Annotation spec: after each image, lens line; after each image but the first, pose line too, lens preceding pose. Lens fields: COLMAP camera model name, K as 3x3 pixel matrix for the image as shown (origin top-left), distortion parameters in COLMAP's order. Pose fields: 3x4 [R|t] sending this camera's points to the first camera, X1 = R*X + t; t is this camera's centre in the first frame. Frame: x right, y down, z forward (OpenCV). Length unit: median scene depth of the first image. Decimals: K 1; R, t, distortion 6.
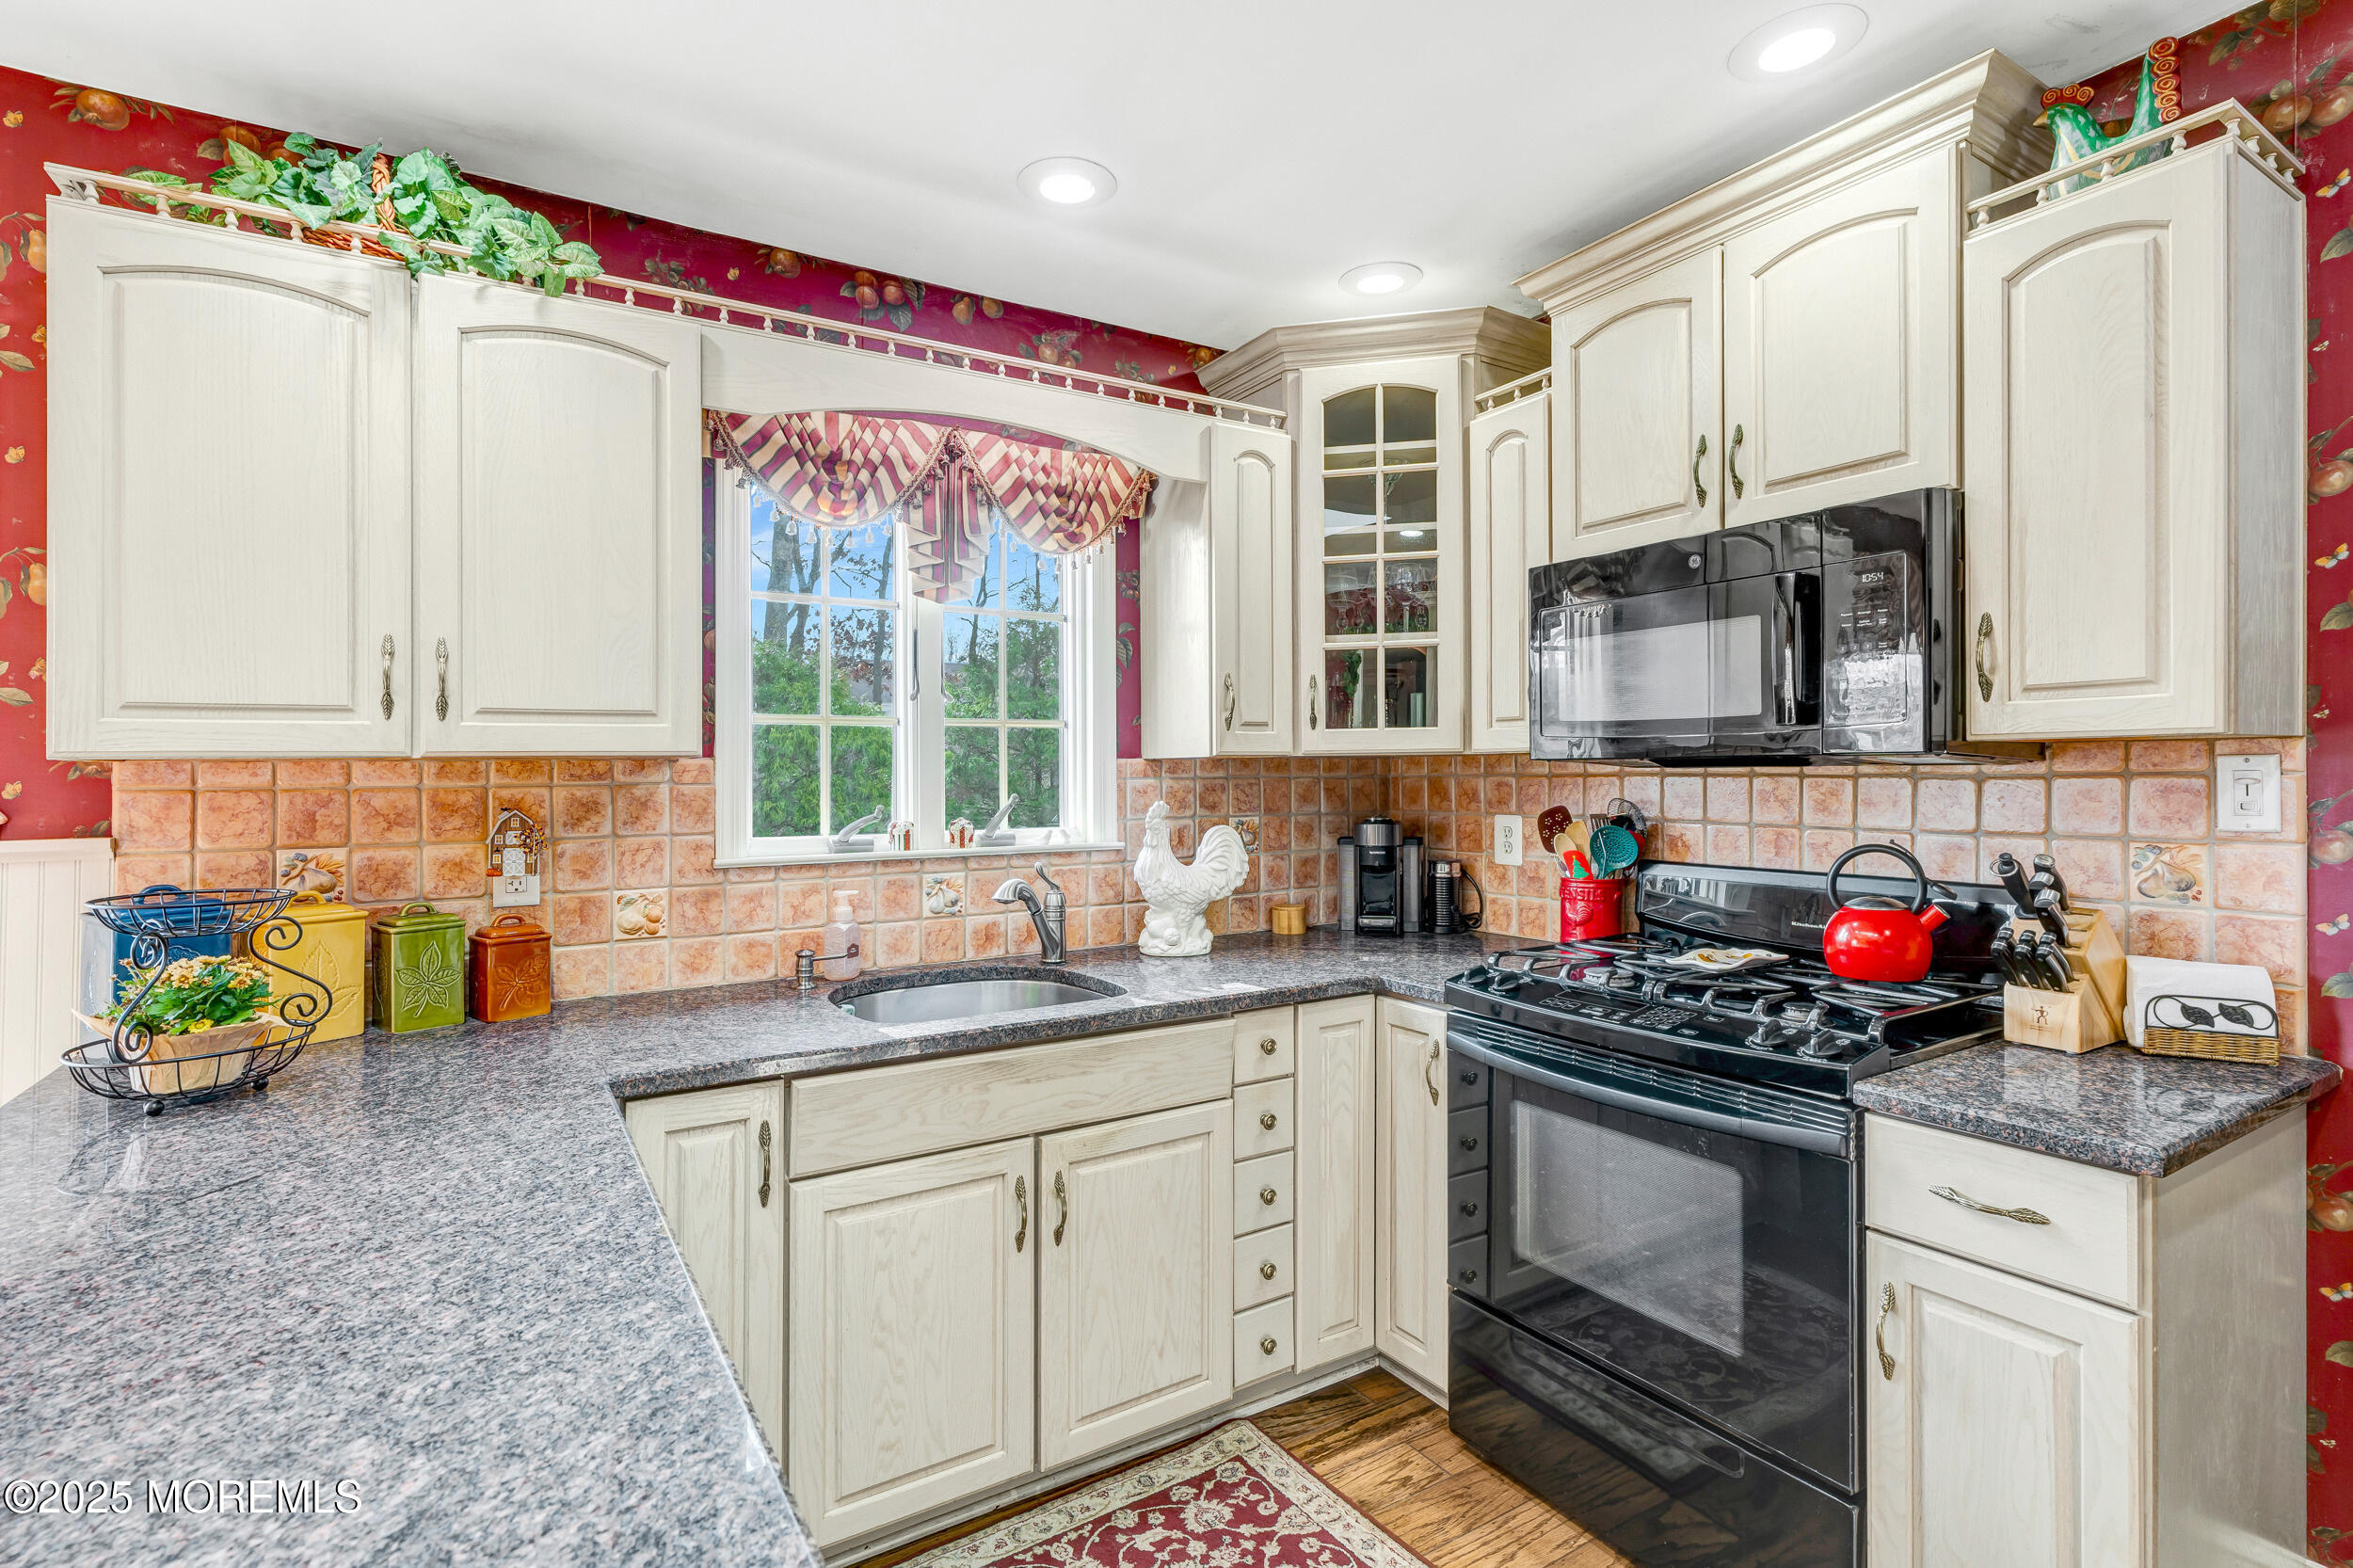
lens RADIAL K [[1087.4, 0, 1143.5], [0, 1087.4, 766.8], [0, 0, 1]] dist [-0.001366, 0.000061]
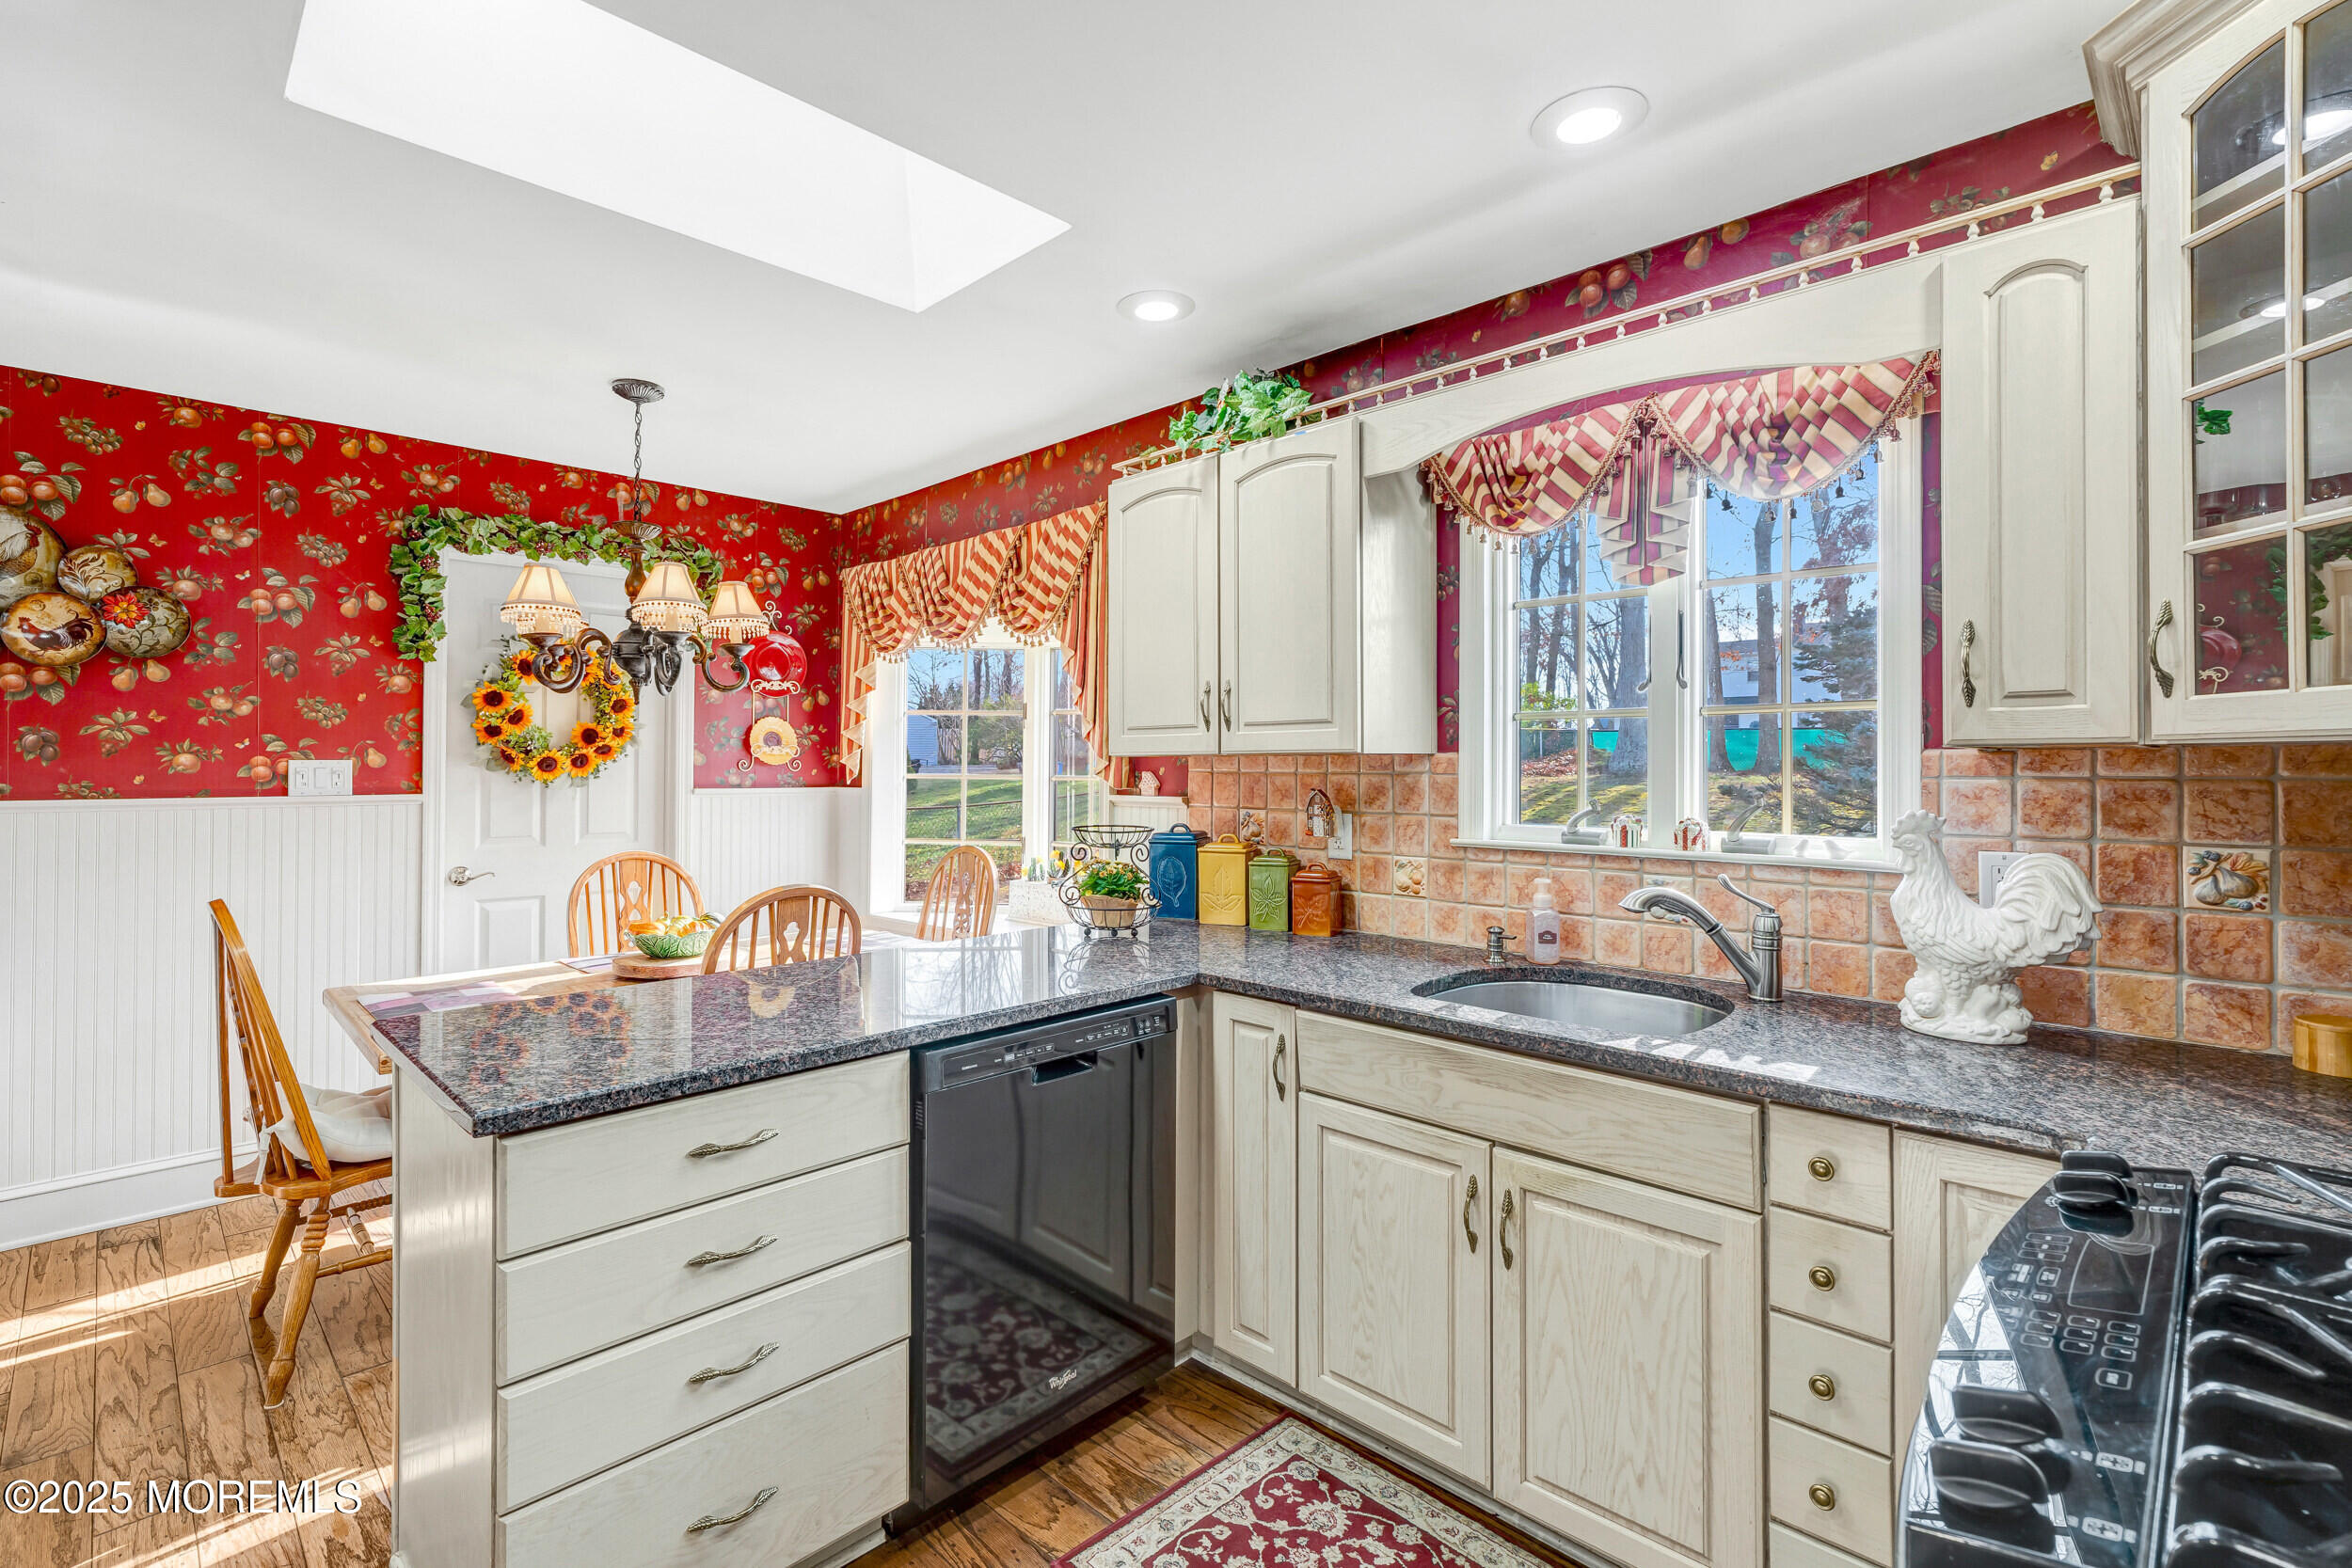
lens RADIAL K [[1082.6, 0, 1172.6], [0, 1082.6, 743.1], [0, 0, 1]] dist [0.002406, 0.000566]
pose [[0.252802, -0.010884, -0.967457, 0.688390], [0.002936, 0.999941, -0.010482, -0.007171], [0.967514, -0.000191, 0.252819, 0.416614]]
